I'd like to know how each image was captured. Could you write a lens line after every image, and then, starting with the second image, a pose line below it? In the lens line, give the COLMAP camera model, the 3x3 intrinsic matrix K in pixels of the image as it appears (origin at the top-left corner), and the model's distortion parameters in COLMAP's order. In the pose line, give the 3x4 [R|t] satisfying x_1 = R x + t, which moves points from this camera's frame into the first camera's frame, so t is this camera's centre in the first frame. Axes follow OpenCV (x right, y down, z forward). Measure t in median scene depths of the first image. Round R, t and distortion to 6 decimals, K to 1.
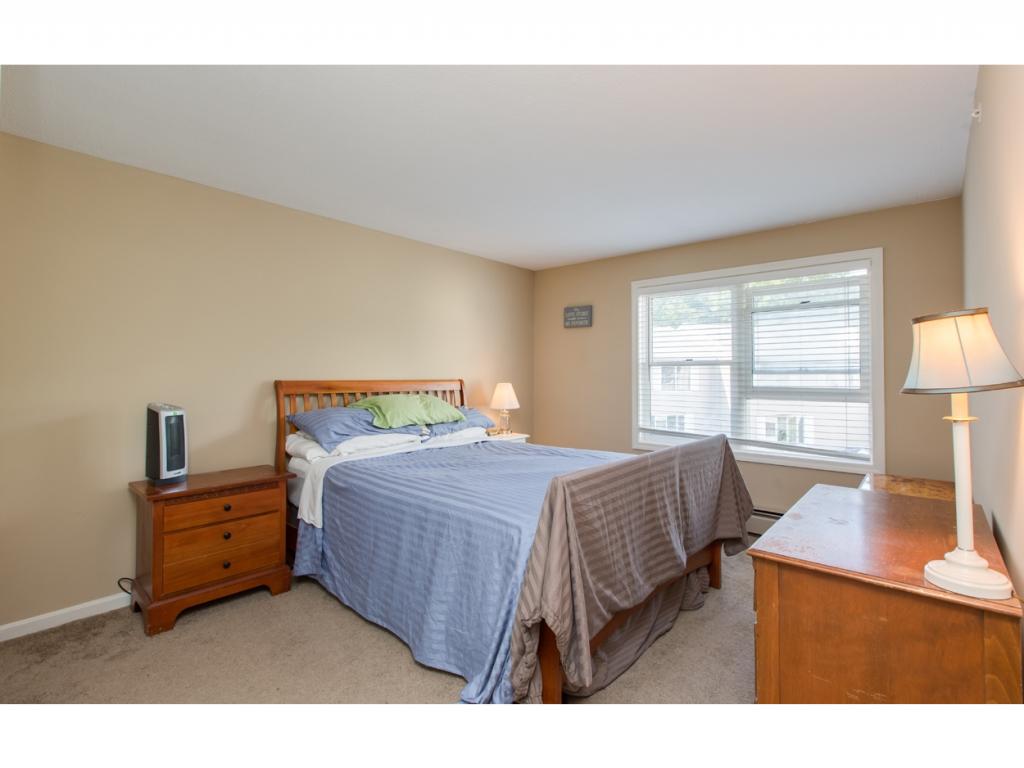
lens RADIAL K [[476.5, 0, 533.0], [0, 476.5, 365.3], [0, 0, 1]] dist [0.001287, -0.000384]
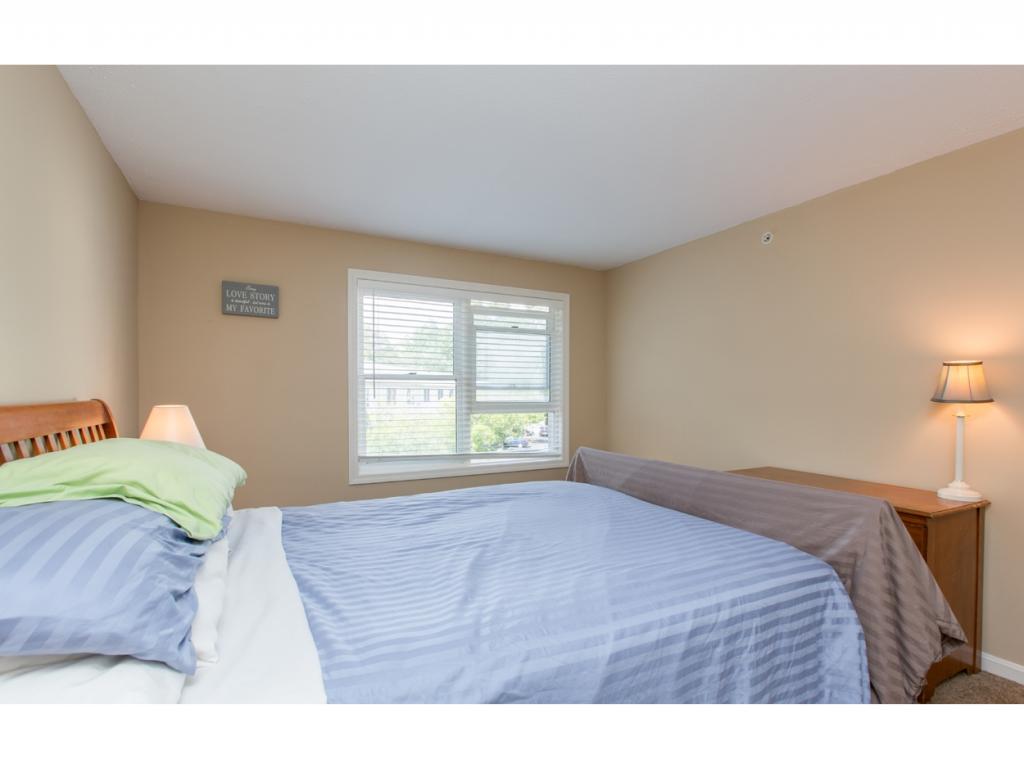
lens RADIAL K [[476.4, 0, 511.6], [0, 476.4, 399.1], [0, 0, 1]] dist [0.000273, 0.000033]
pose [[0.392995, -0.016585, 0.919391, -0.454597], [-0.023350, 0.999335, 0.028008, 0.007912], [-0.919244, -0.032475, 0.392346, 0.521073]]
